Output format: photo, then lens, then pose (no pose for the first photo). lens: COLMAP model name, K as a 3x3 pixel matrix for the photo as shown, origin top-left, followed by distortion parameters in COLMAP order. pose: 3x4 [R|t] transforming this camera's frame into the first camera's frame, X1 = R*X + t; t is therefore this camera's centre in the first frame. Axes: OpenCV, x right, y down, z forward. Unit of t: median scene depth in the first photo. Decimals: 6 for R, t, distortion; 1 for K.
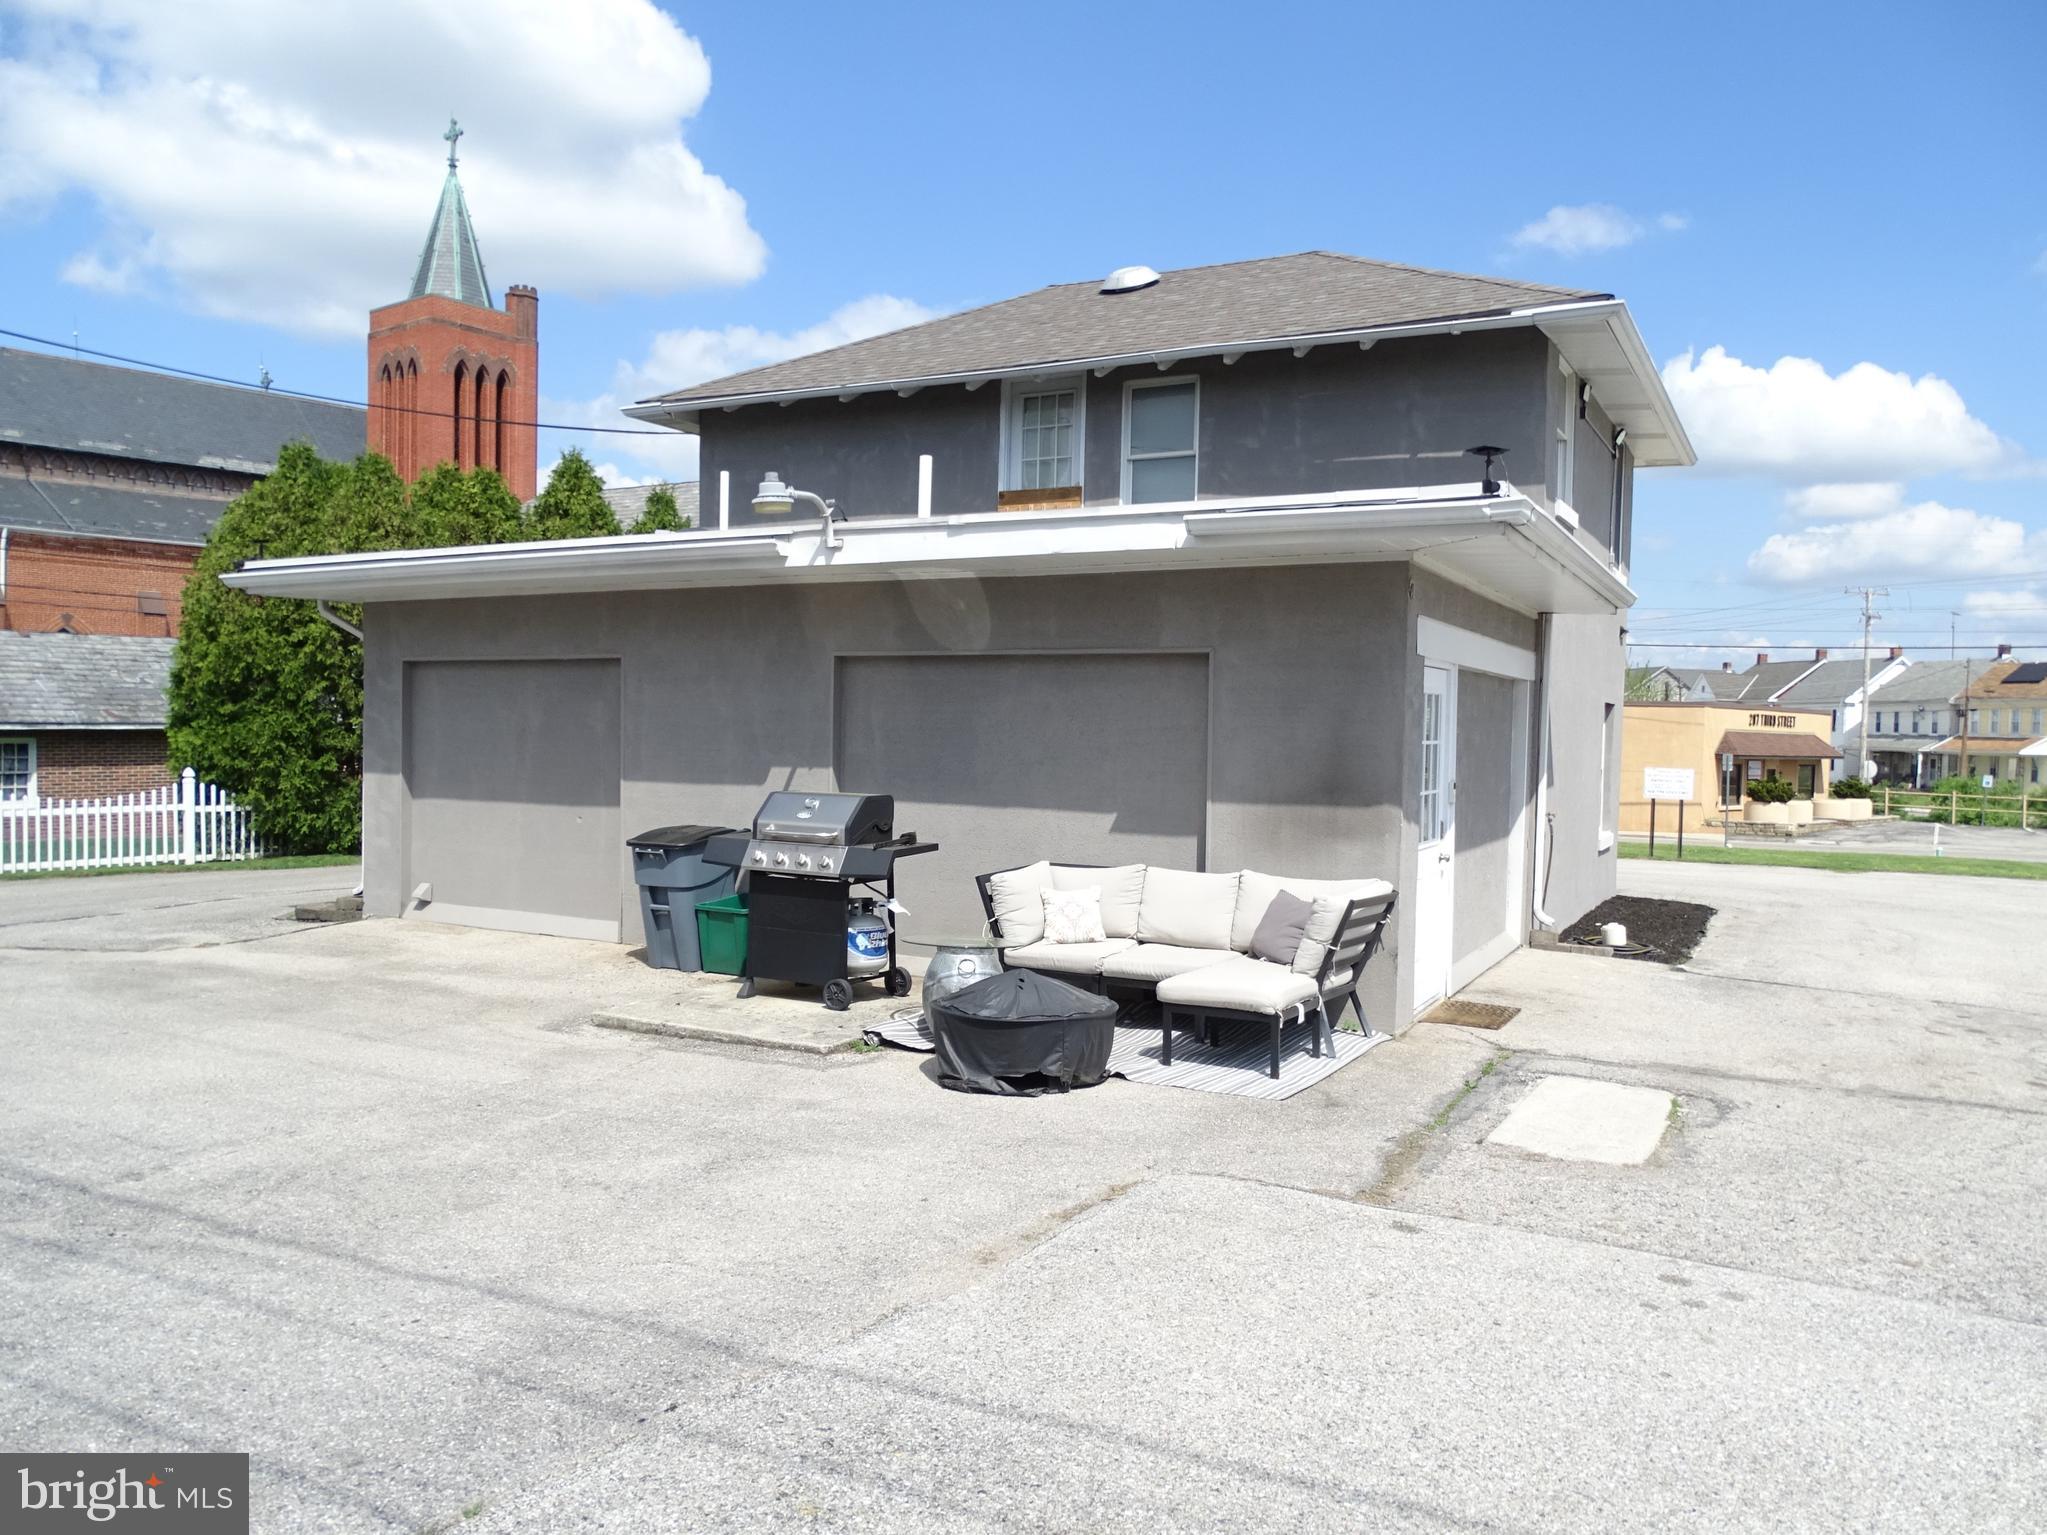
lens RADIAL K [[1470.5, 0, 1014.4], [0, 1470.5, 768.7], [0, 0, 1]] dist [0.009290, 0.001432]
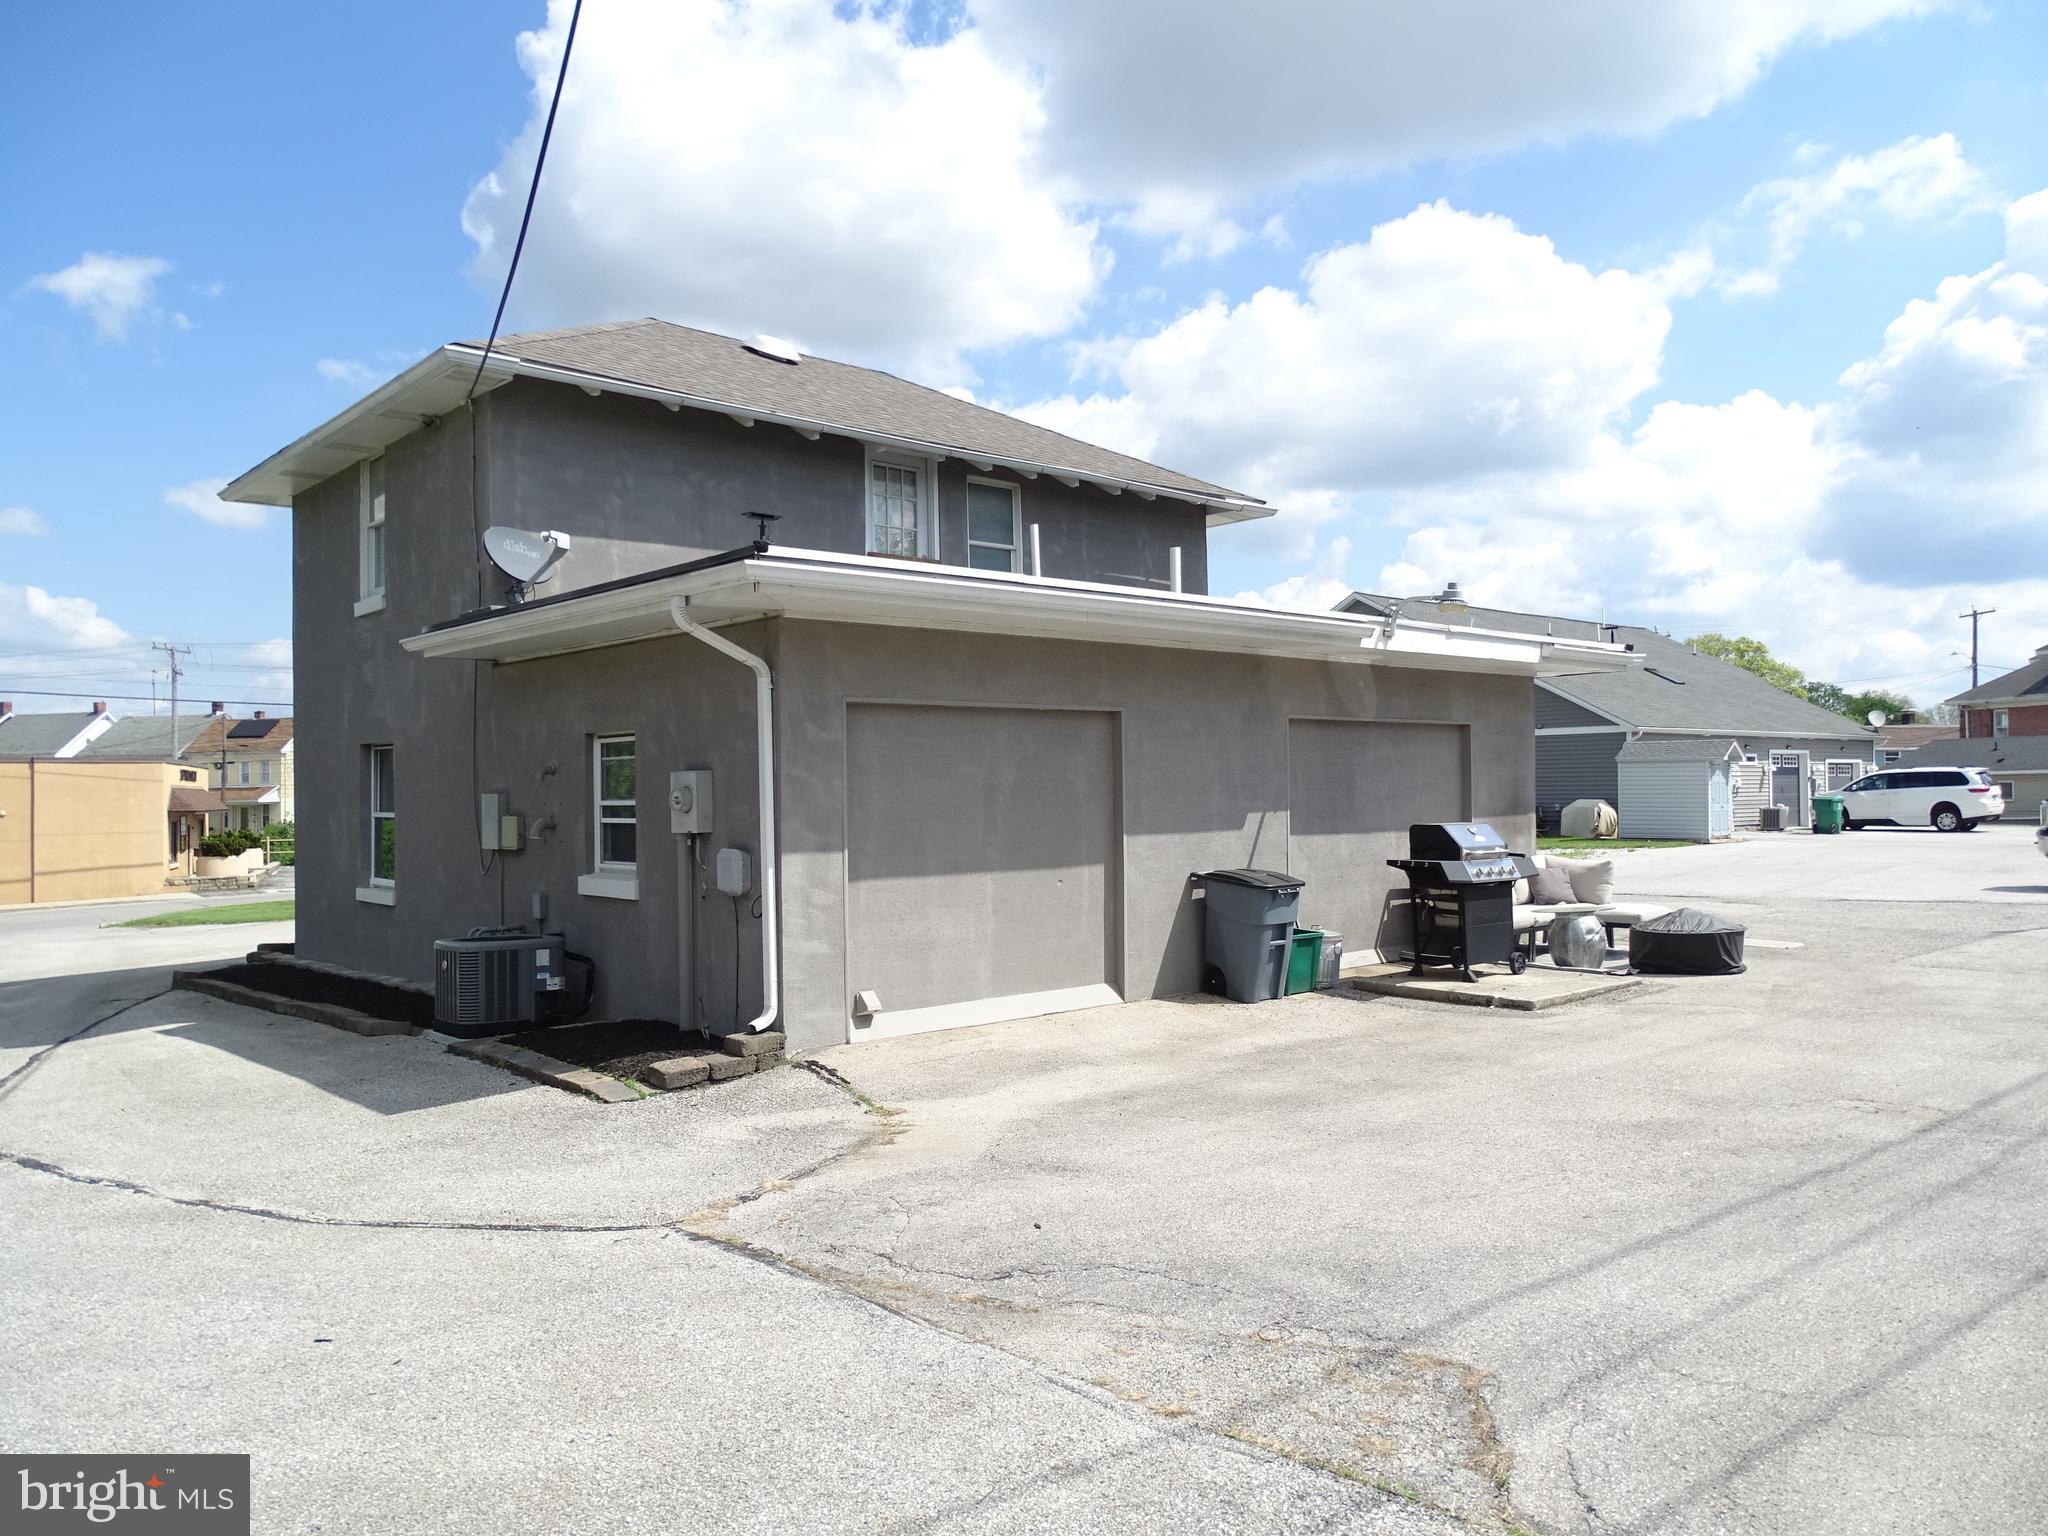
lens RADIAL K [[1471.2, 0, 1010.4], [0, 1471.2, 768.2], [0, 0, 1]] dist [0.009290, 0.001432]
pose [[0.343701, -0.008451, 0.939041, -1.094264], [0.043686, 0.999021, -0.006999, -0.030054], [-0.938062, 0.043429, 0.343733, 0.656633]]
